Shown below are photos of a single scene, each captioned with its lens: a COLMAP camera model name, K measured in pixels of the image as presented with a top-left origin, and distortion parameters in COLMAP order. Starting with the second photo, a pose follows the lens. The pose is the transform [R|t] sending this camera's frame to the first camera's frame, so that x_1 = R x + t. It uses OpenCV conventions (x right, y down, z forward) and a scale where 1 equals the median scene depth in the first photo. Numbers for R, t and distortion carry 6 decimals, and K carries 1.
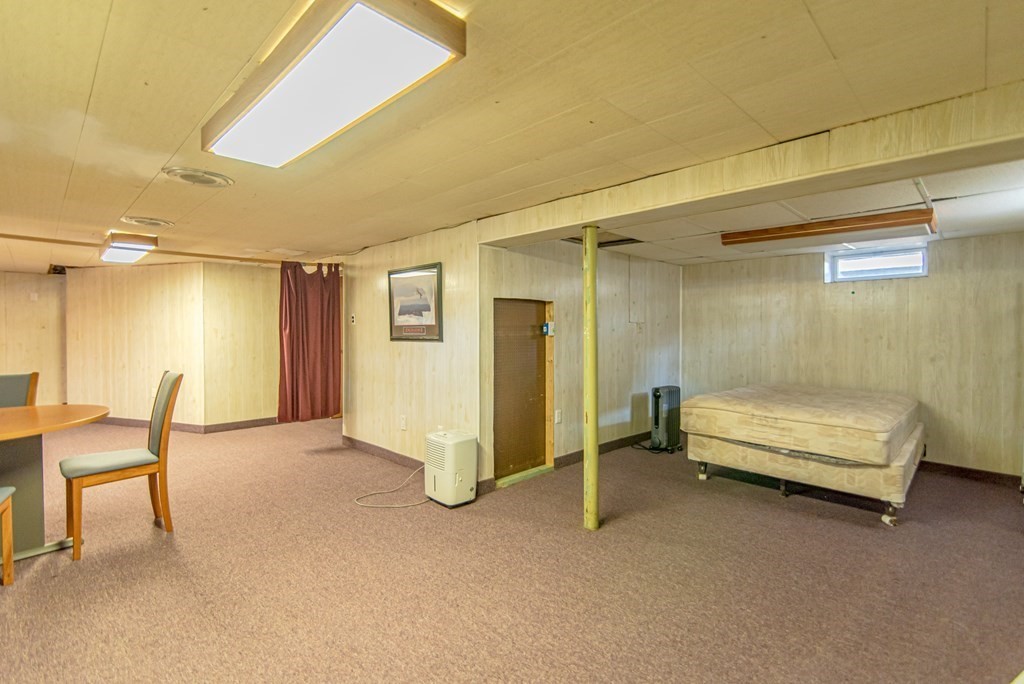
lens RADIAL K [[458.4, 0, 501.3], [0, 458.4, 334.6], [0, 0, 1]] dist [0.009397, -0.000365]
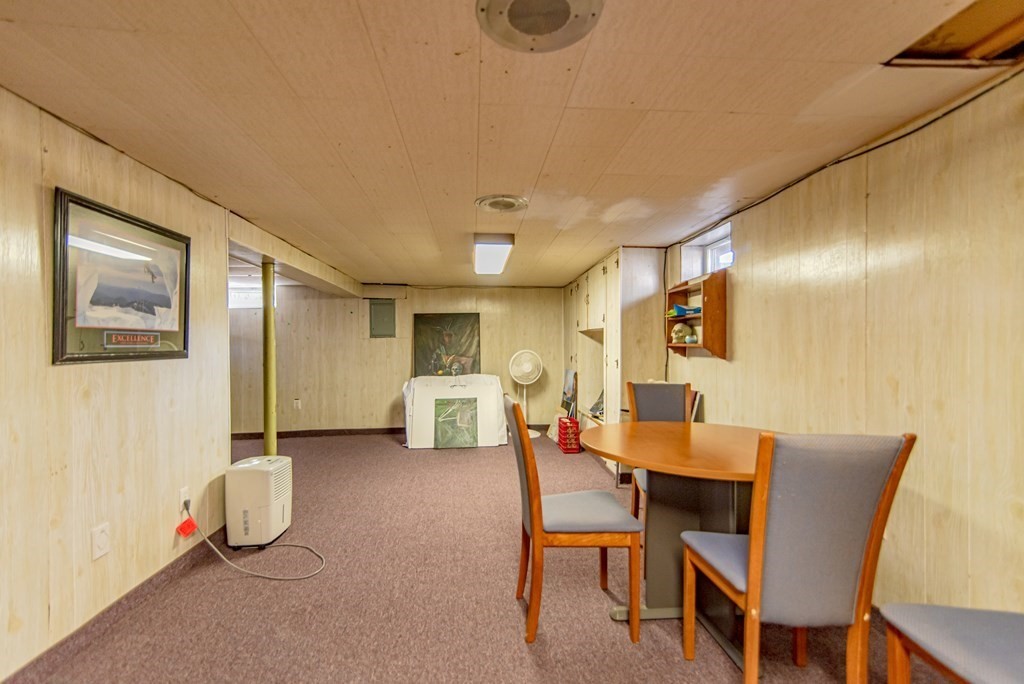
lens RADIAL K [[458.4, 0, 508.6], [0, 458.4, 345.3], [0, 0, 1]] dist [0.009397, -0.000365]
pose [[-0.758577, 0.002152, 0.651580, -0.871530], [0.009989, 0.999915, 0.008327, -0.002744], [-0.651507, 0.012825, -0.758534, 1.147956]]
